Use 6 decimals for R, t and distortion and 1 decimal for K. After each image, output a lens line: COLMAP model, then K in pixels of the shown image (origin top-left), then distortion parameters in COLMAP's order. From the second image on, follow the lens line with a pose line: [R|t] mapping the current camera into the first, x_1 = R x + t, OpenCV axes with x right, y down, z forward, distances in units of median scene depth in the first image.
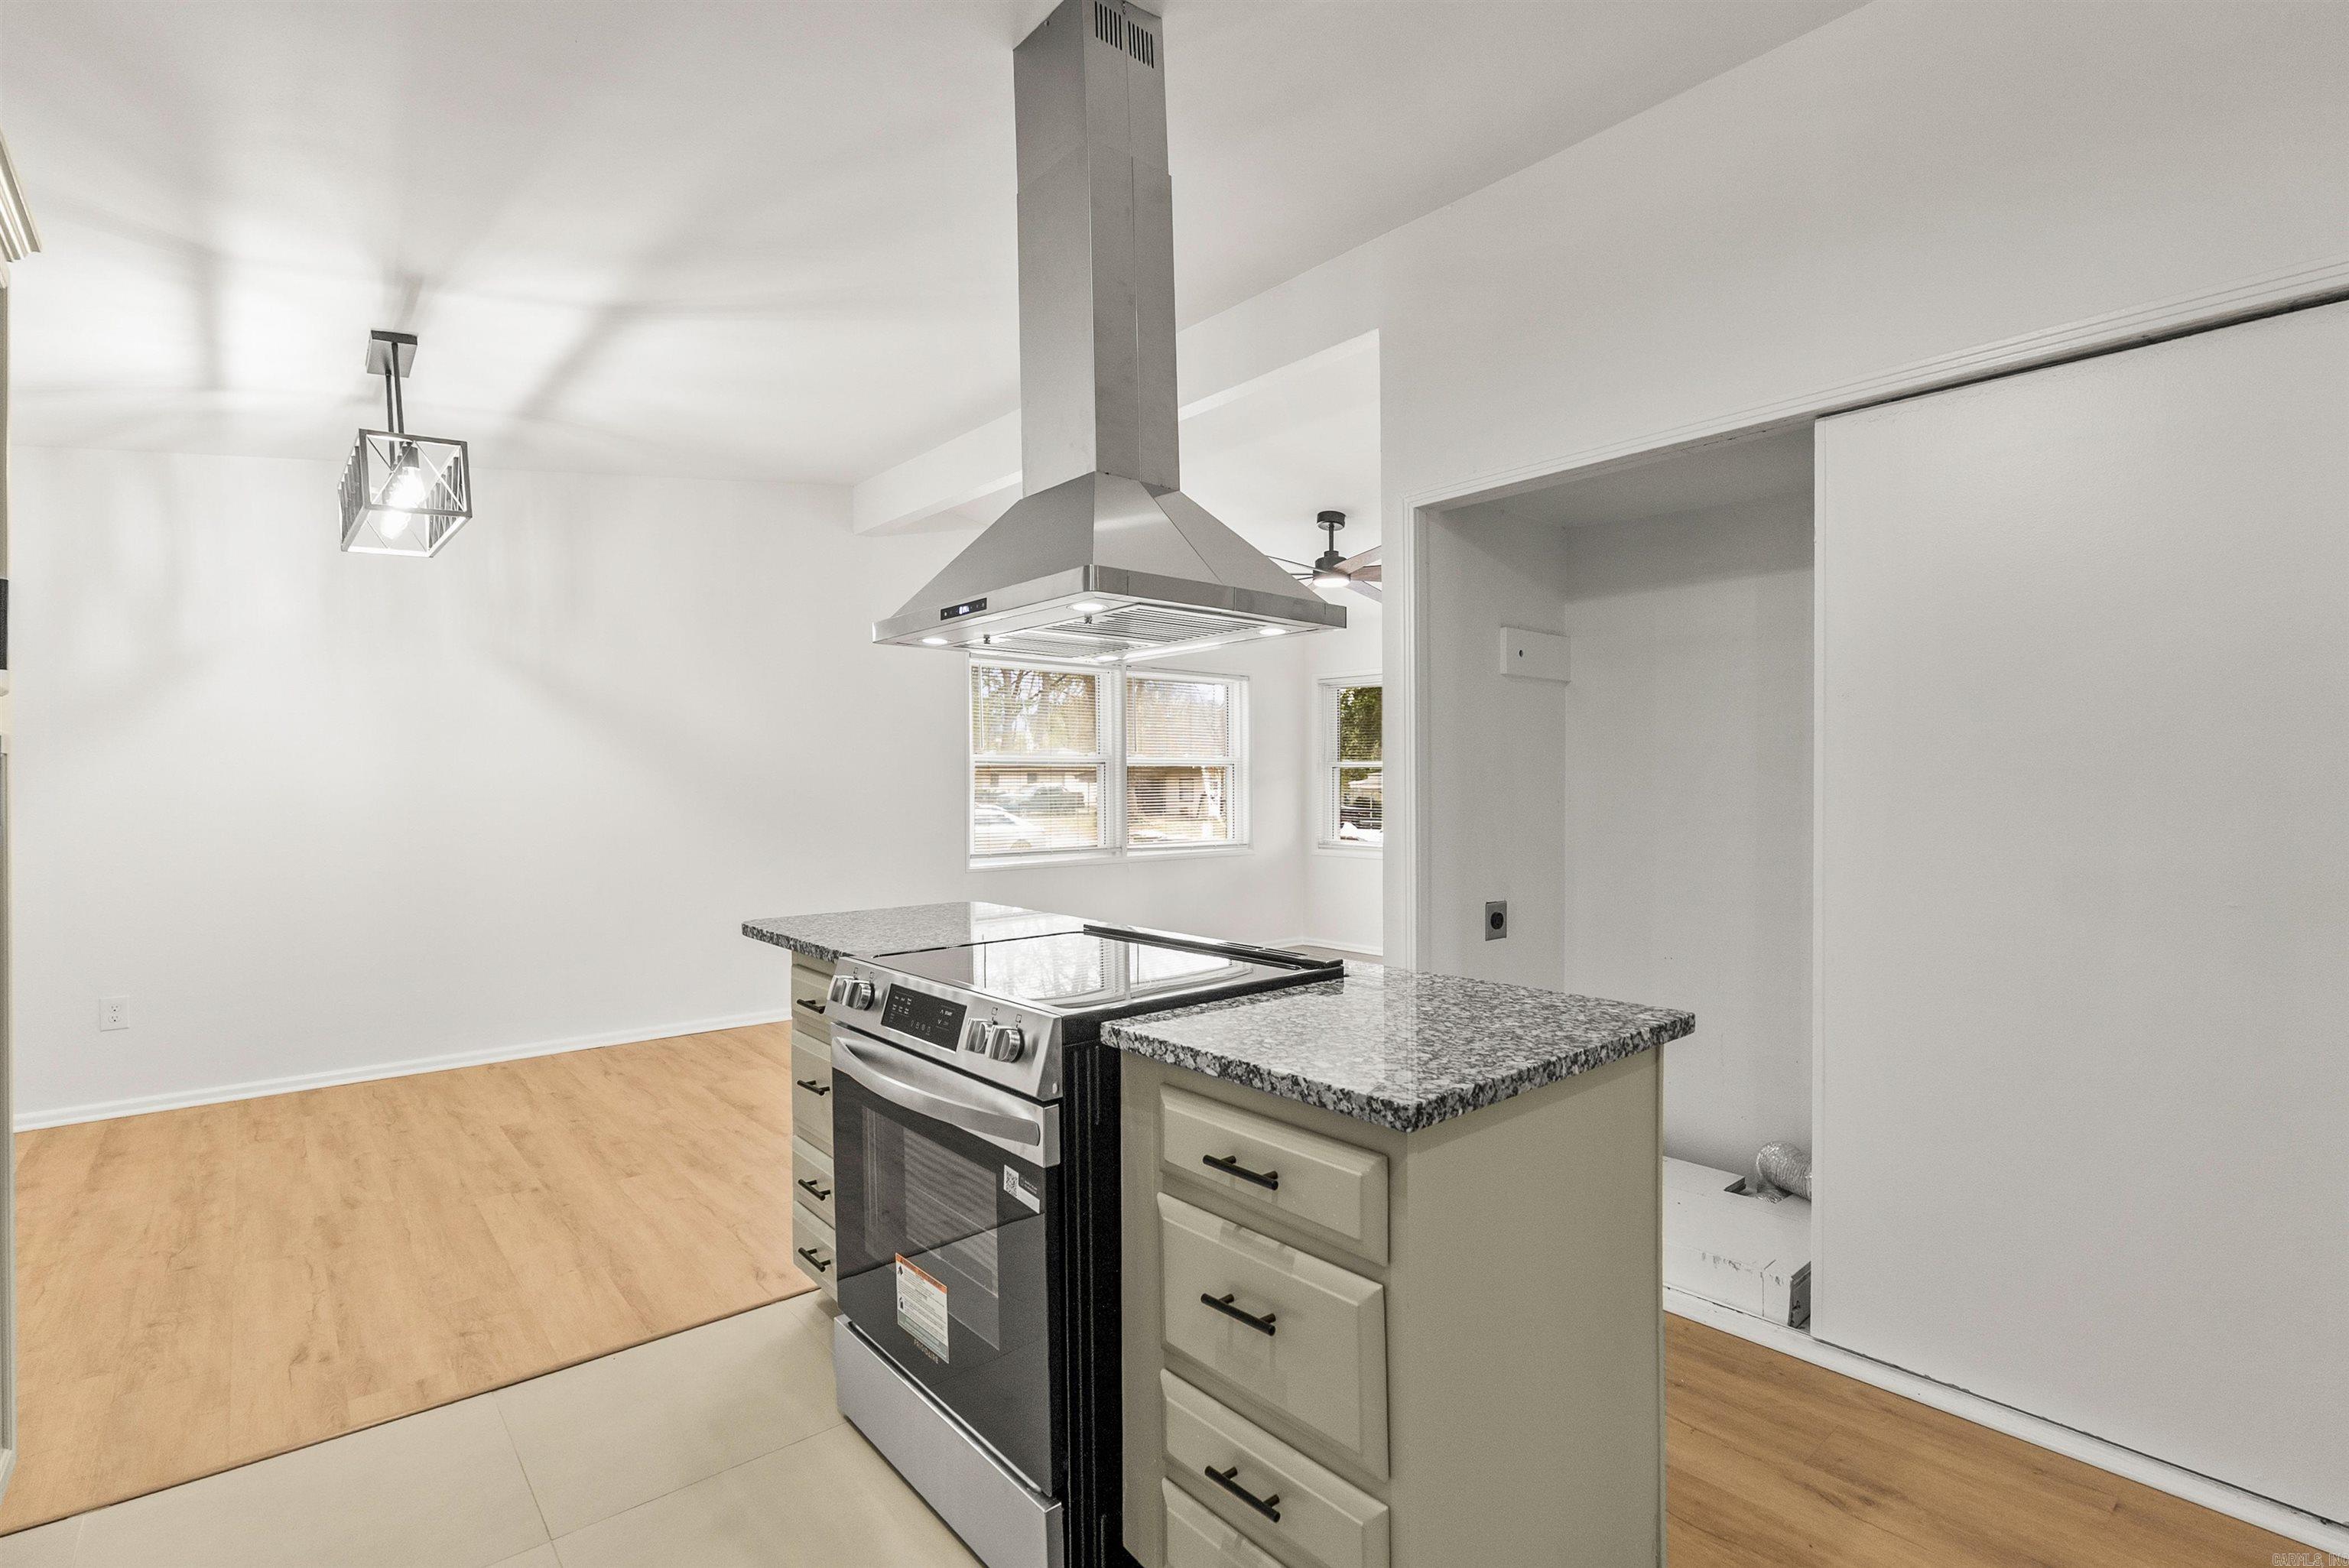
lens RADIAL K [[1097.9, 0, 1174.5], [0, 1097.9, 784.0], [0, 0, 1]] dist [-0.003951, 0.000686]
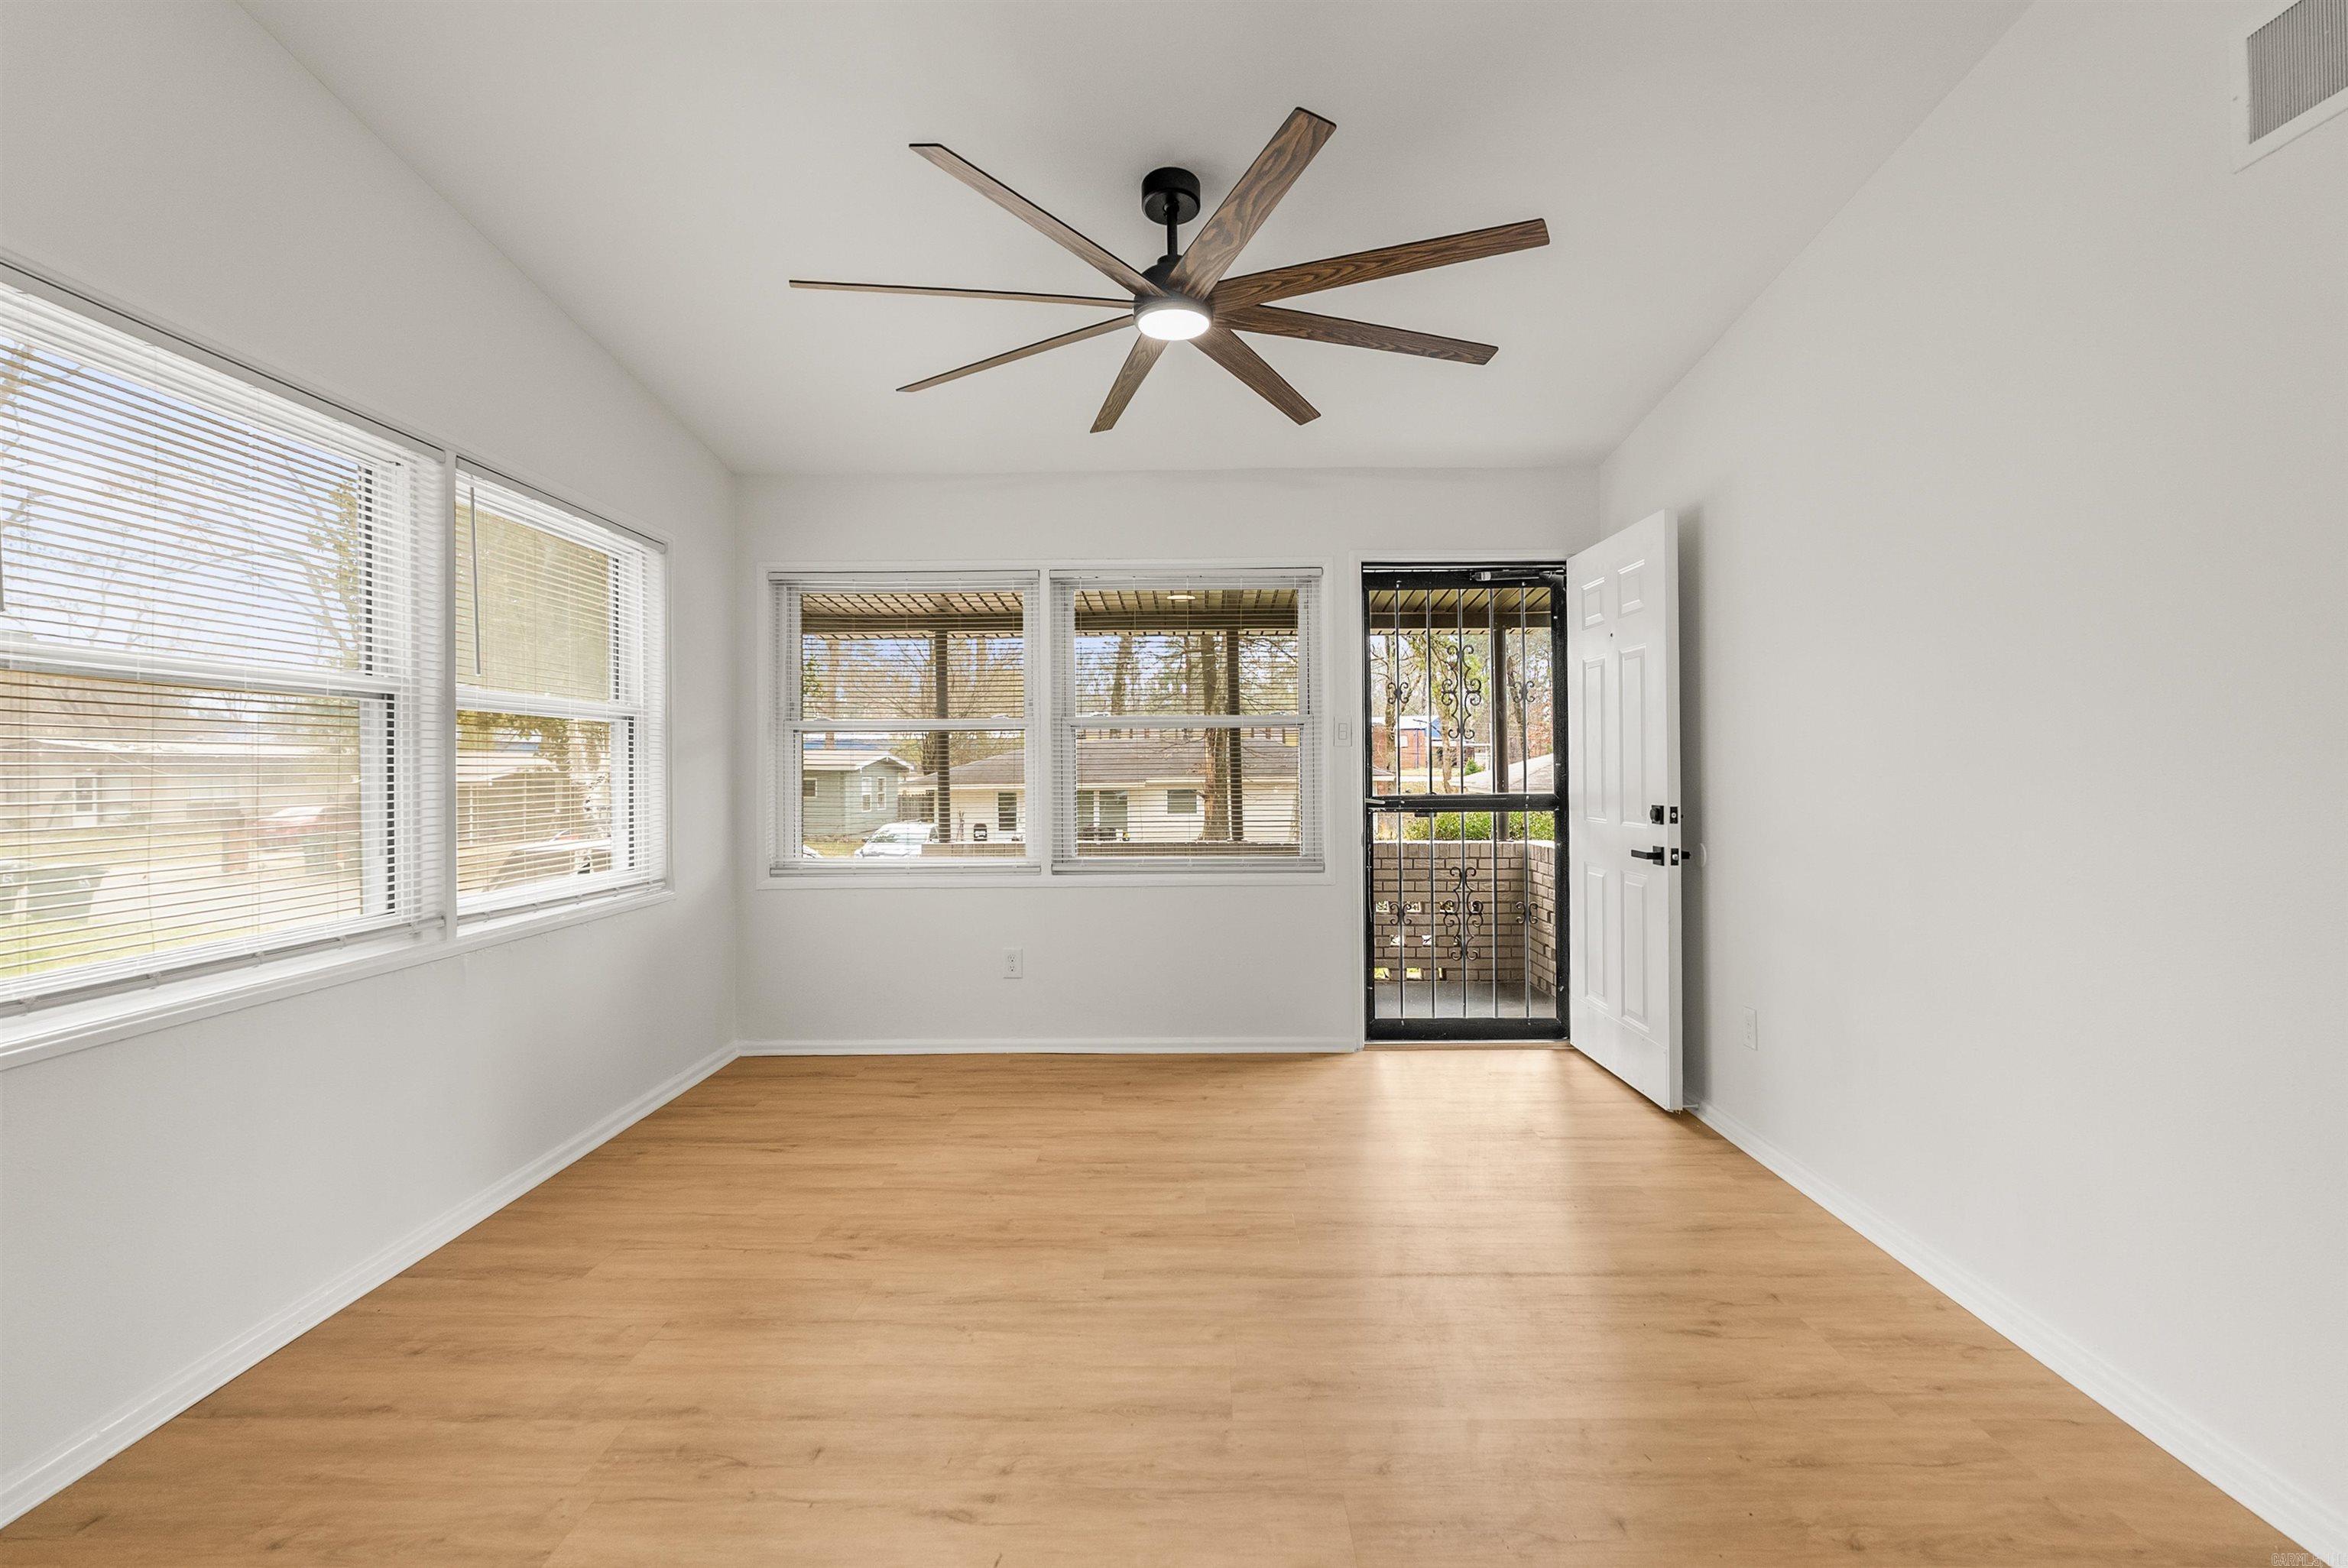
lens RADIAL K [[1078.8, 0, 1195.7], [0, 1078.8, 752.5], [0, 0, 1]] dist [-0.002610, -0.000544]
pose [[0.650044, 0.010259, 0.759828, -0.382970], [0.005590, 0.999817, -0.018282, 0.019092], [-0.759876, 0.016132, 0.649868, 1.282382]]
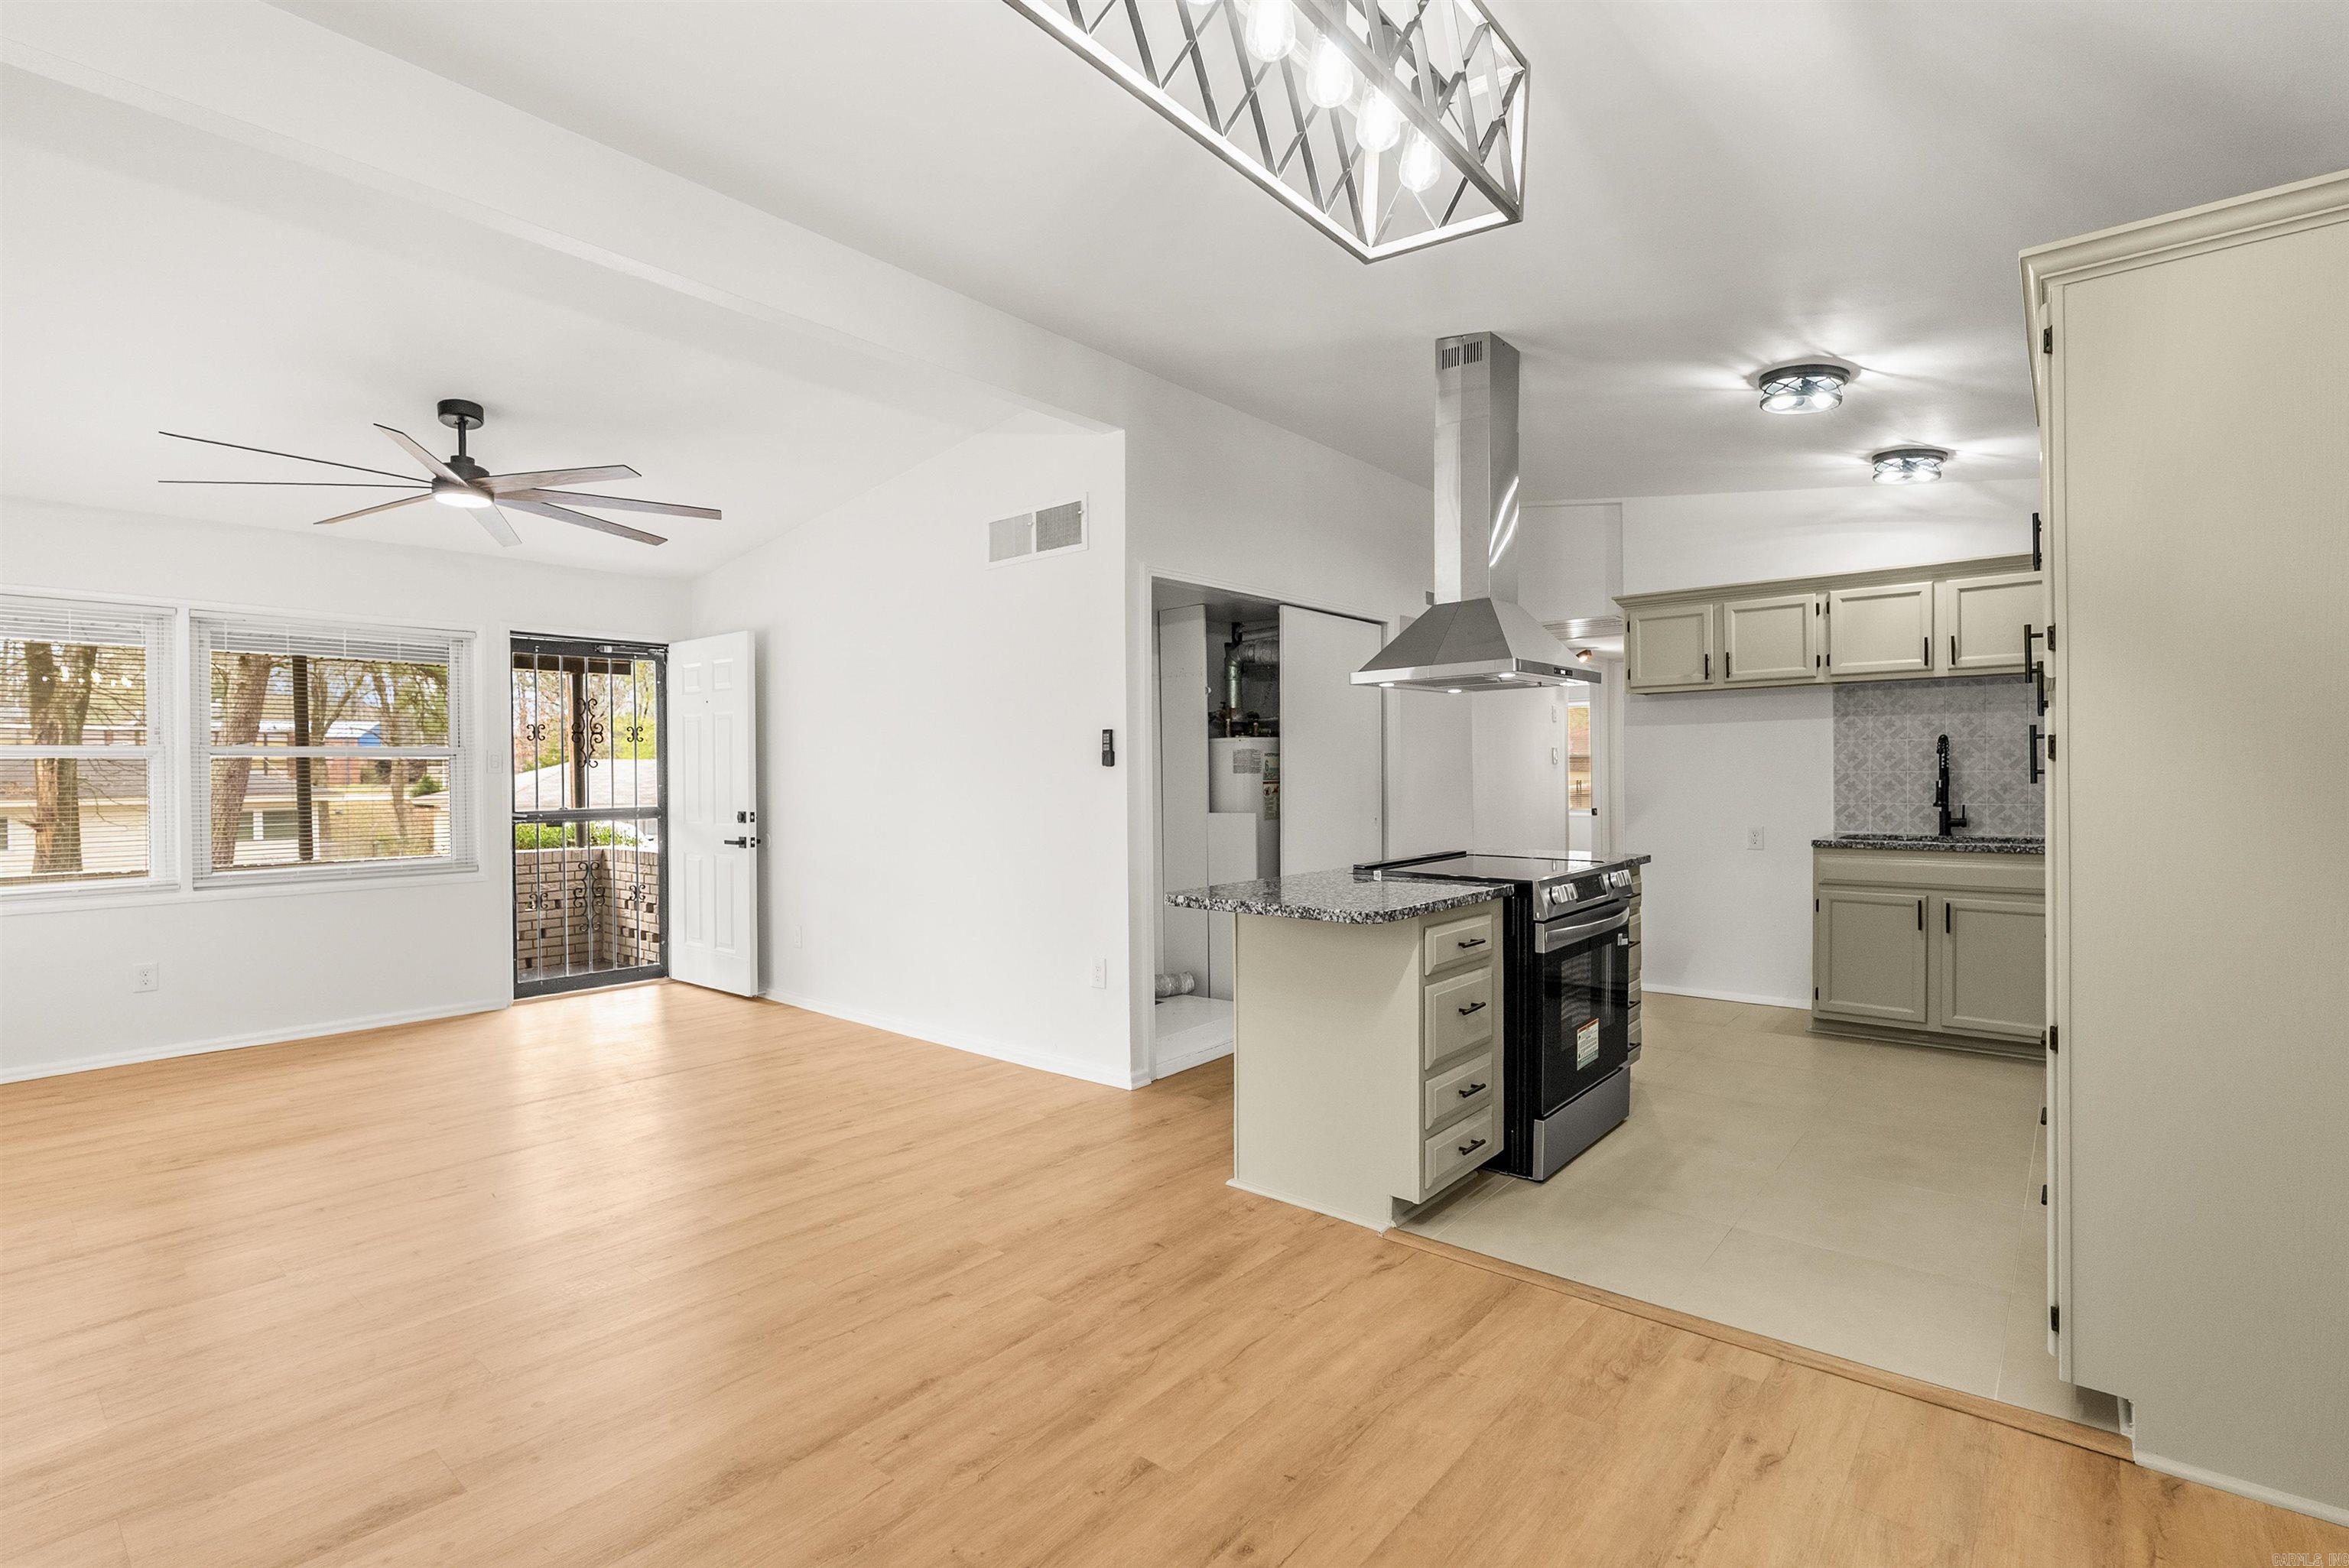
lens RADIAL K [[1074.4, 0, 1177.6], [0, 1074.4, 783.9], [0, 0, 1]] dist [-0.004829, -0.000156]
pose [[-0.164430, -0.004469, 0.986379, -1.175895], [0.010875, 0.999921, 0.006343, 0.005201], [-0.986329, 0.011770, -0.164369, 1.213438]]
